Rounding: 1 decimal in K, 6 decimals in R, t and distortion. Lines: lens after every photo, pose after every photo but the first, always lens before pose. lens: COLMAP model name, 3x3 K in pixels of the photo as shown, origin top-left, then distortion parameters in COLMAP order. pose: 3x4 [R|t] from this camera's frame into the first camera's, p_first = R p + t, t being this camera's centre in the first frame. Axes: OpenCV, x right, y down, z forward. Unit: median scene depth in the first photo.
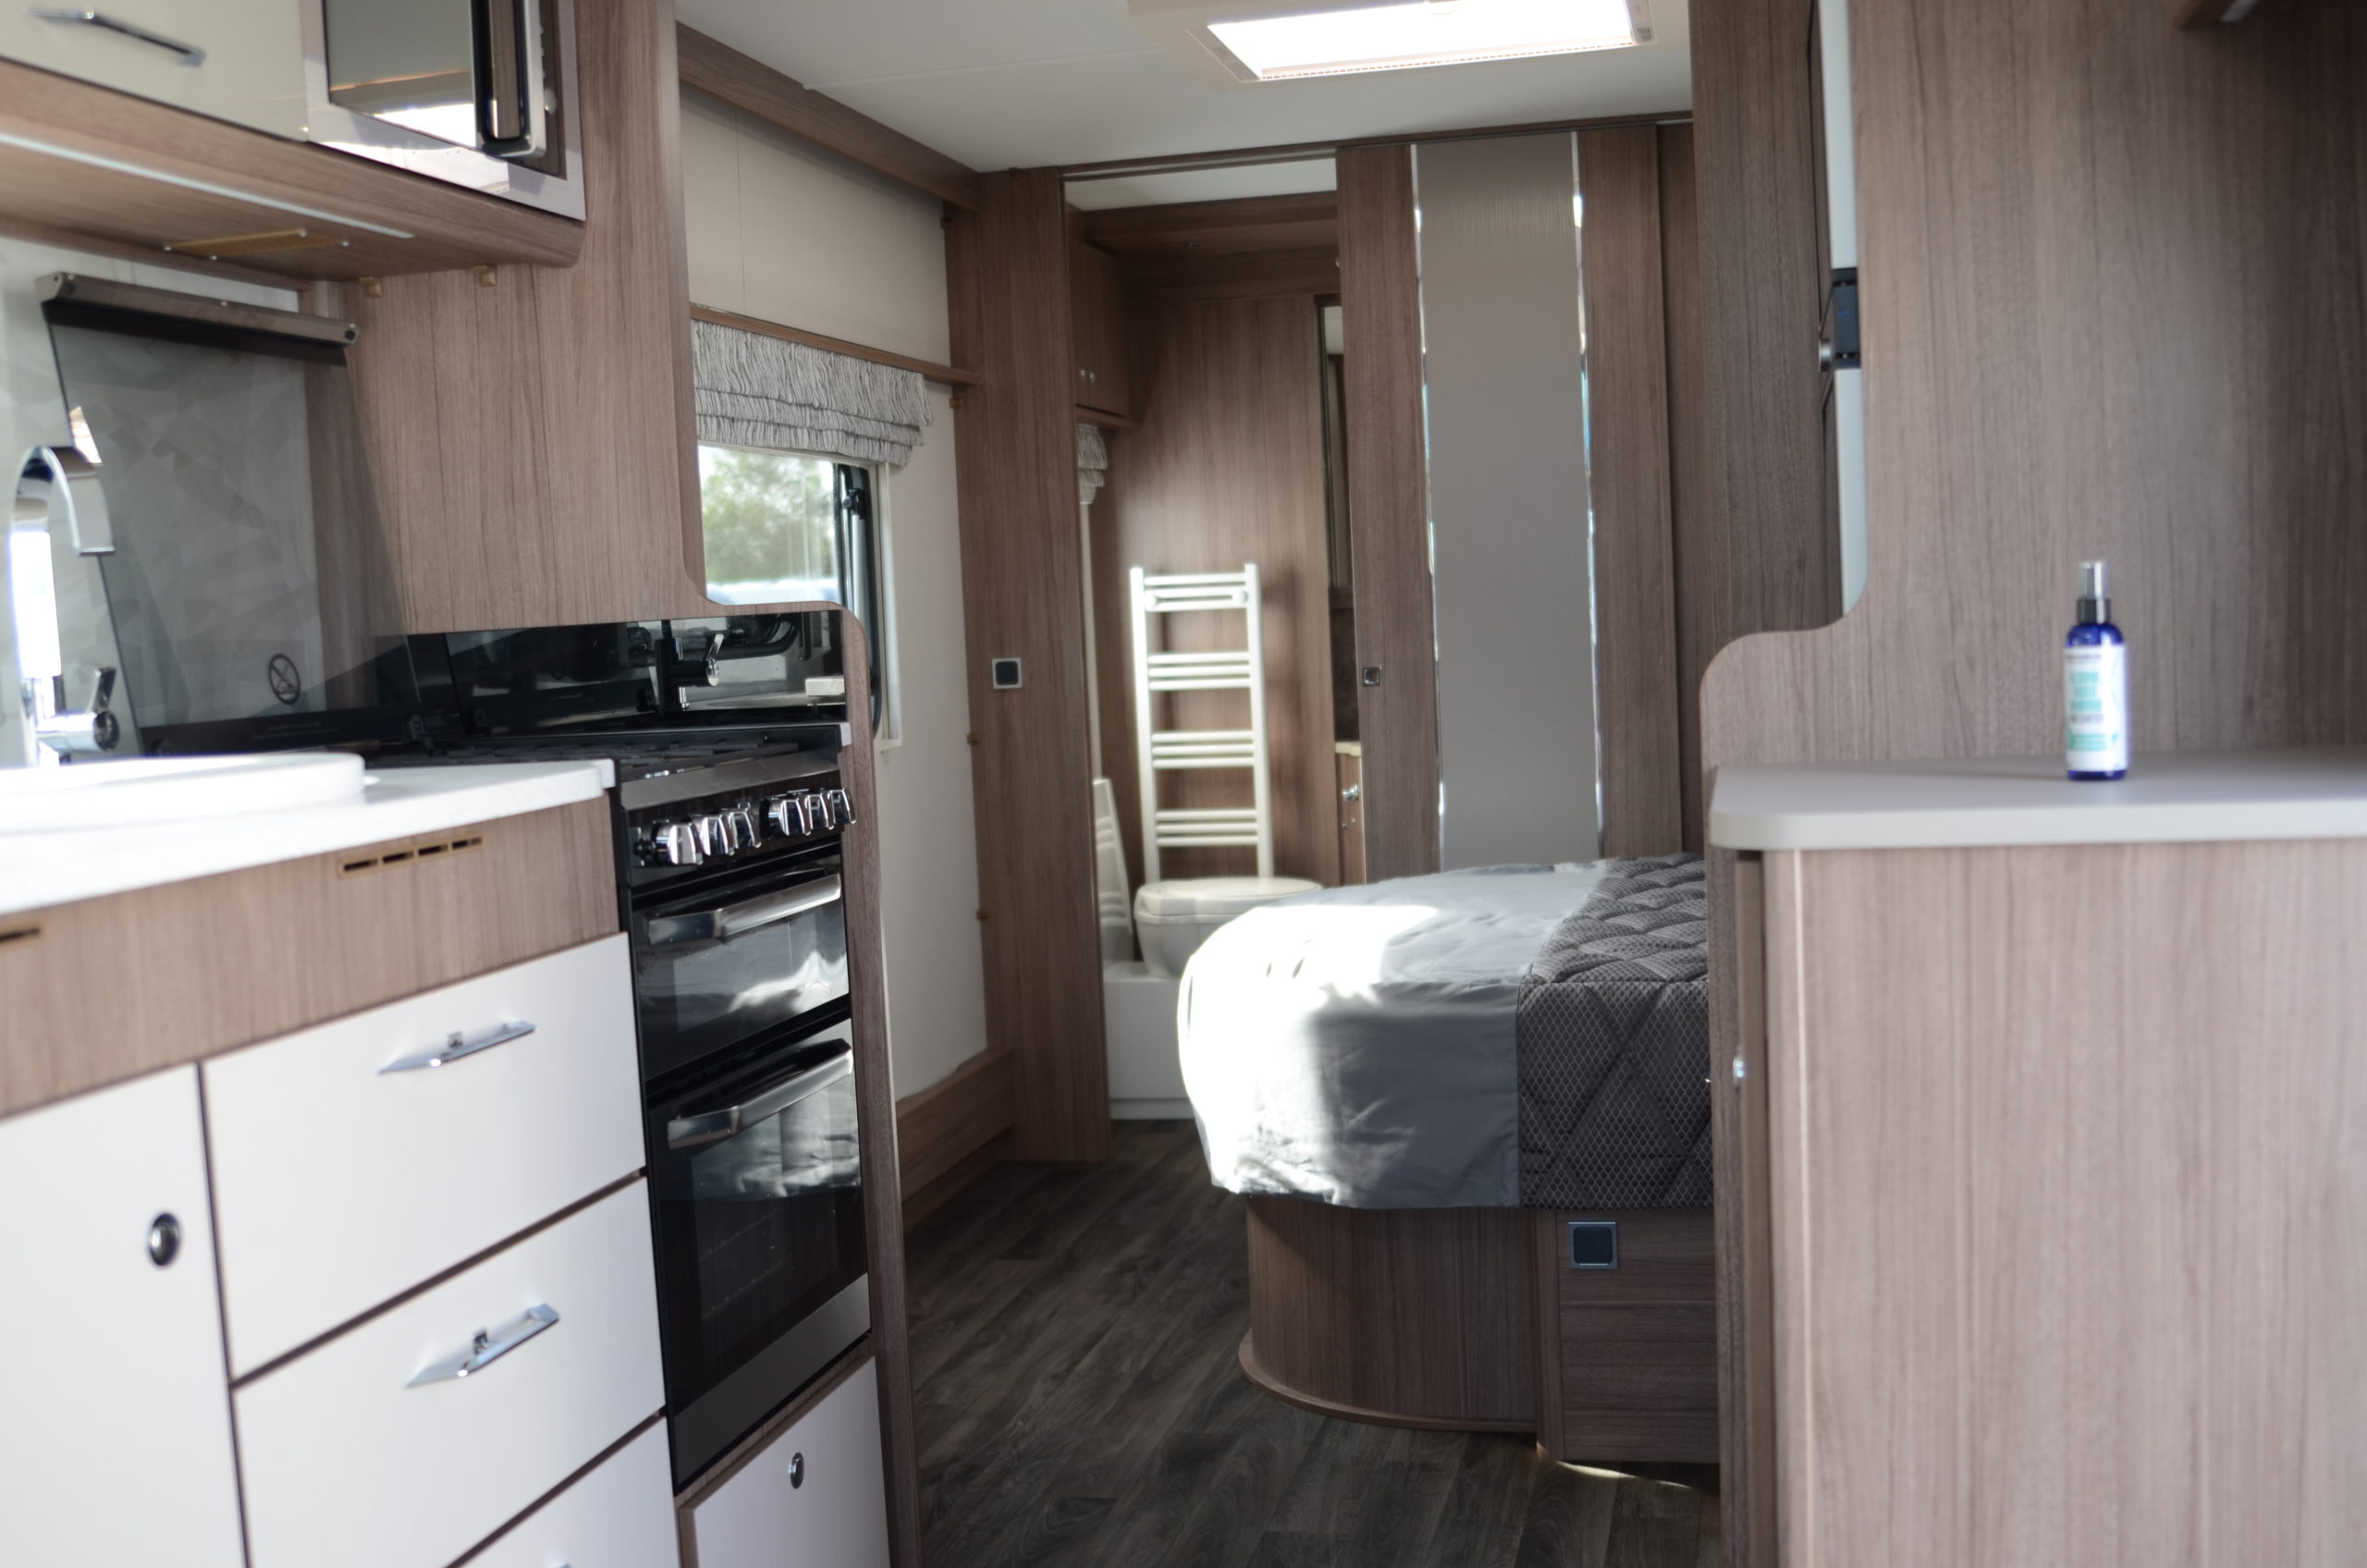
lens RADIAL K [[2487.8, 0, 1184.2], [0, 2487.8, 783.4], [0, 0, 1]] dist [-0.078934, 0.000000]
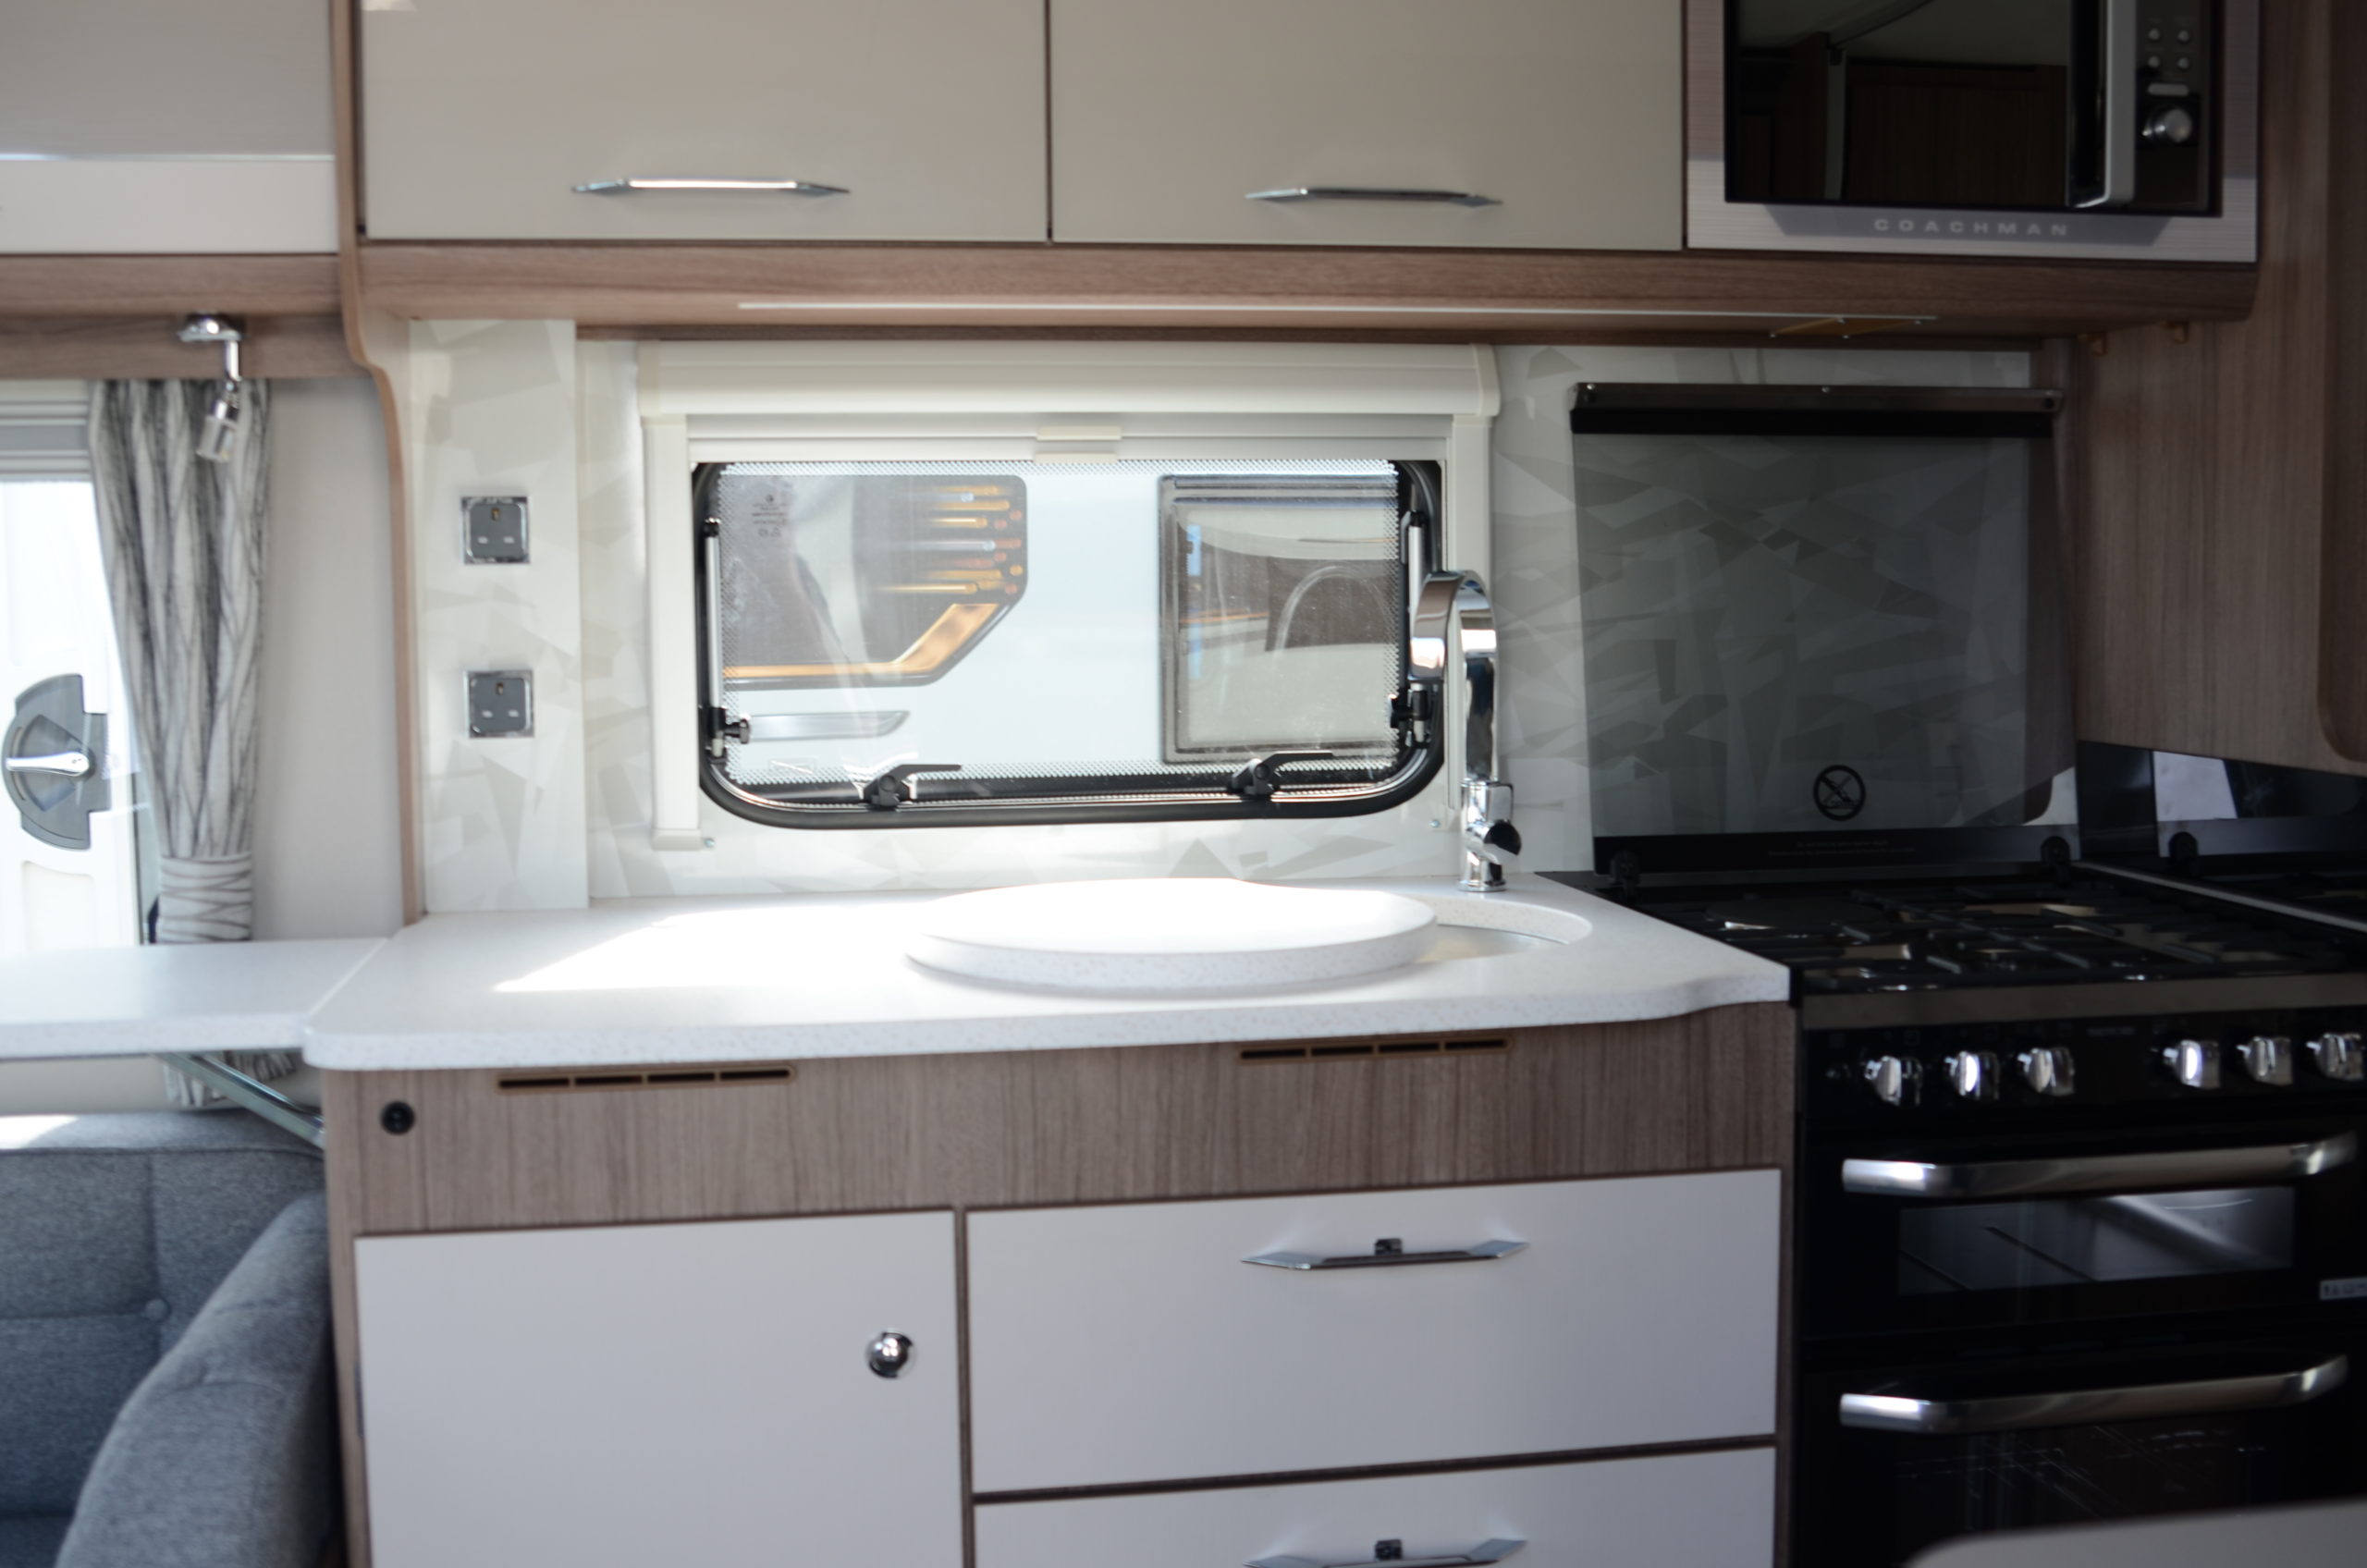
lens RADIAL K [[2487.8, 0, 1184.4], [0, 2487.8, 789.0], [0, 0, 1]] dist [-0.078934, 0.000000]
pose [[0.392482, 0.131770, -0.910272, 0.471991], [-0.075367, 0.990964, 0.110954, -0.155005], [0.916667, 0.025057, 0.398867, 0.472933]]
